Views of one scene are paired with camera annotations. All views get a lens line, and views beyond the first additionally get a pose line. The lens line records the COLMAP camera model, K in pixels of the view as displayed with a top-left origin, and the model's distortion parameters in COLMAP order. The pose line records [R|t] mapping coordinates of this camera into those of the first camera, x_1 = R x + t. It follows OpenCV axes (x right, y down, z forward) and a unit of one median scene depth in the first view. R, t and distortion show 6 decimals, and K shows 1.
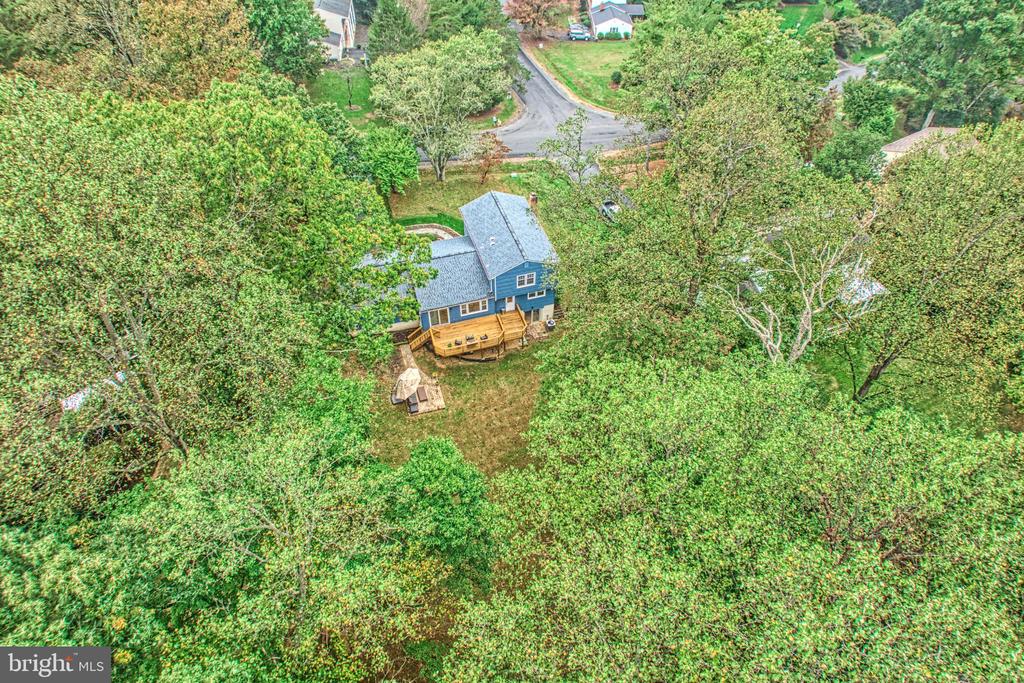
lens RADIAL K [[627.9, 0, 506.2], [0, 627.9, 333.7], [0, 0, 1]] dist [-0.044313, 0.005914]
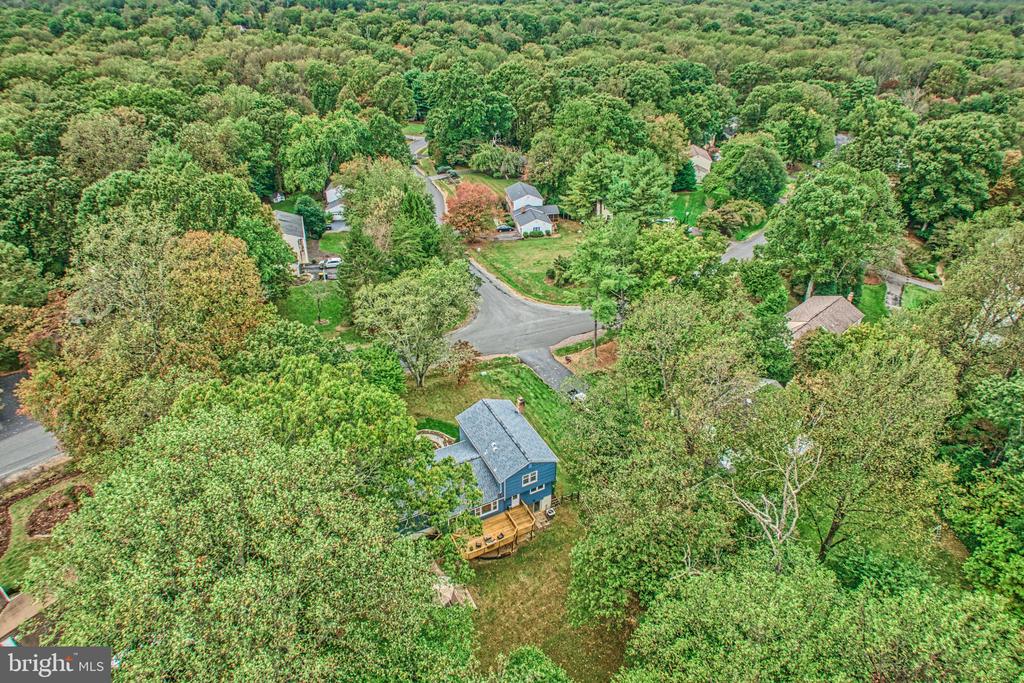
lens RADIAL K [[627.9, 0, 521.6], [0, 627.9, 342.2], [0, 0, 1]] dist [-0.044313, 0.005914]
pose [[0.982706, -0.089775, 0.161954, -0.111867], [0.125271, 0.966409, -0.224412, -0.055371], [-0.136367, 0.240819, 0.960942, -0.112007]]
